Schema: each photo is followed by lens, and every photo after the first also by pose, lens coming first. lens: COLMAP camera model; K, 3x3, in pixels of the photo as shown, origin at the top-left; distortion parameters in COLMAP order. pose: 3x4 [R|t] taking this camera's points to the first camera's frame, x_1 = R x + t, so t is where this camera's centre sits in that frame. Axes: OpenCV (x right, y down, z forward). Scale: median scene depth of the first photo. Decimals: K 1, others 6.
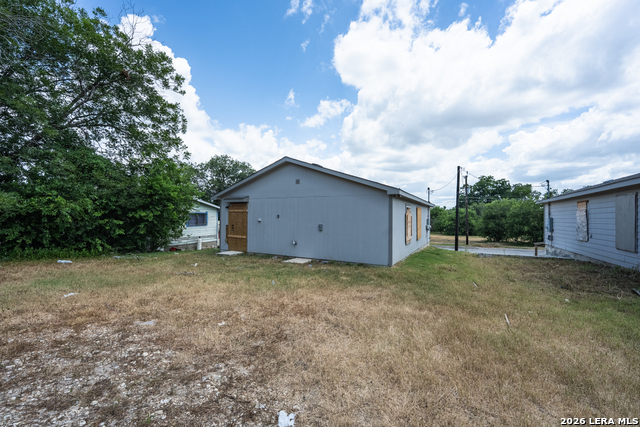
lens RADIAL K [[247.8, 0, 328.3], [0, 247.8, 211.1], [0, 0, 1]] dist [-0.001599, 0.000006]
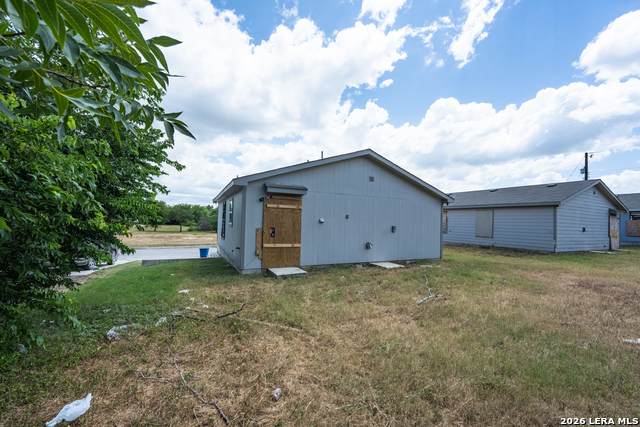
lens RADIAL K [[275.7, 0, 331.1], [0, 275.7, 227.0], [0, 0, 1]] dist [-0.000879, -0.000038]
pose [[0.564423, -0.007983, 0.825447, -0.925056], [-0.031035, 0.999041, 0.030883, 0.026422], [-0.824902, -0.043048, 0.563634, 0.487679]]
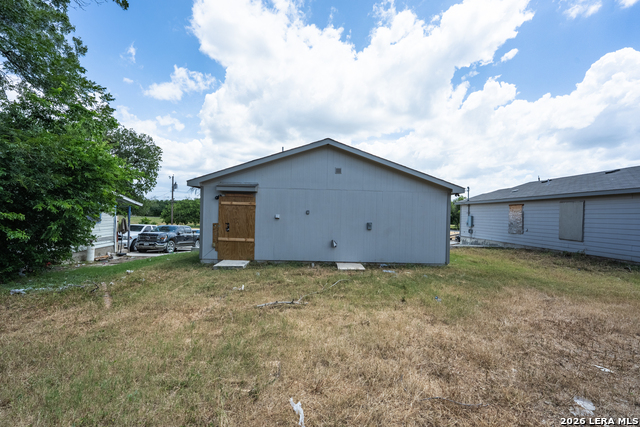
lens RADIAL K [[258.6, 0, 322.5], [0, 258.6, 219.5], [0, 0, 1]] dist [-0.008102, 0.000105]
pose [[0.880592, 0.000679, 0.473875, -0.513314], [-0.025615, 0.998605, 0.046168, 0.003554], [-0.473183, -0.052793, 0.879381, 0.232718]]
